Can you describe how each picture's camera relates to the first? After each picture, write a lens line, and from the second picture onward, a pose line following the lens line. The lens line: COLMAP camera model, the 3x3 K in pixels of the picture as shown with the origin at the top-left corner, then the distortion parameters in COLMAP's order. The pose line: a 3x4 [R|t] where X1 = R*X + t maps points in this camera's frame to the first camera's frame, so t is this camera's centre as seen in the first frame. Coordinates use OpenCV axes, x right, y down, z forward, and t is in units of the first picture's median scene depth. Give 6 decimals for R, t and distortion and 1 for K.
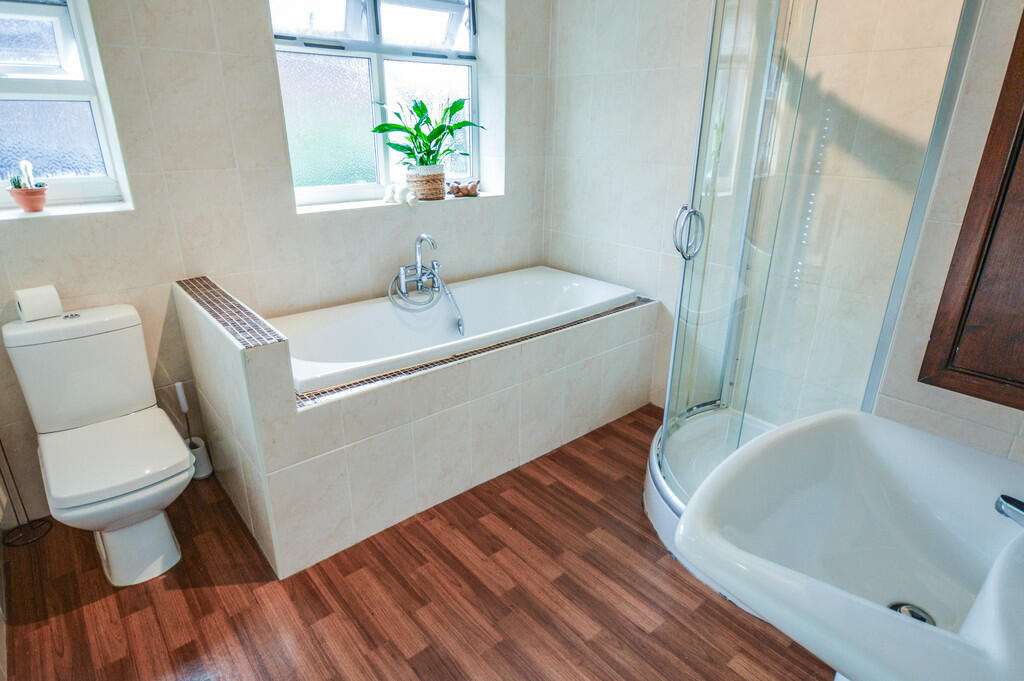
lens RADIAL K [[560.5, 0, 512.0], [0, 560.5, 340.5], [0, 0, 1]] dist [0.037810, -0.025831]
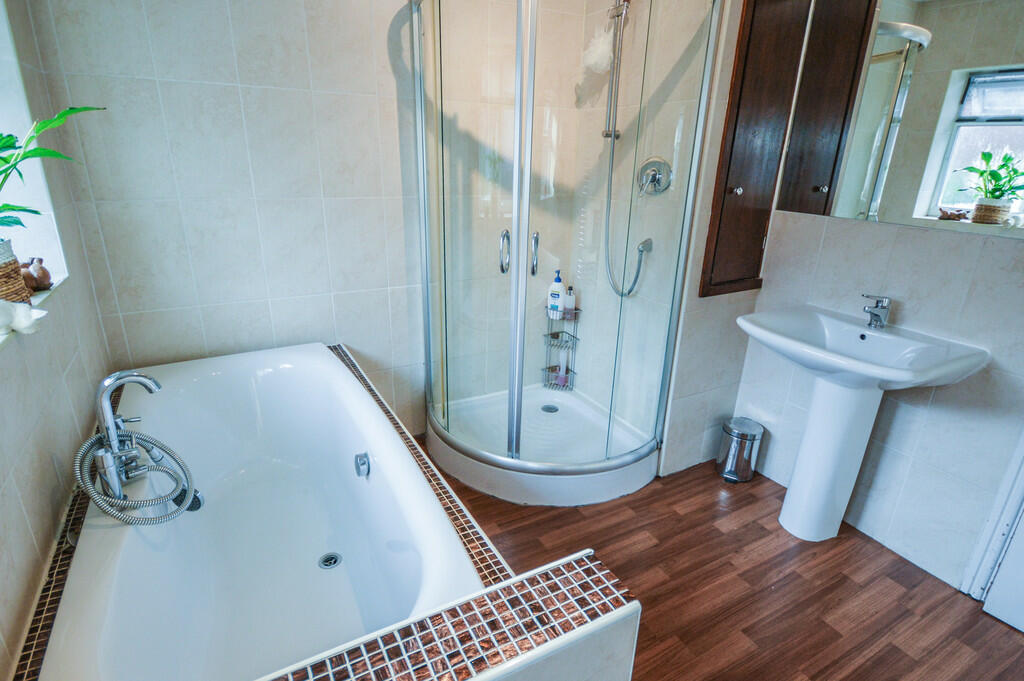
lens RADIAL K [[518.2, 0, 495.9], [0, 518.2, 352.7], [0, 0, 1]] dist [0.001268, -0.008335]
pose [[0.209442, -0.349806, 0.913110, -0.841270], [0.335132, 0.902942, 0.269040, -0.361463], [-0.918597, 0.249664, 0.306345, 0.919439]]
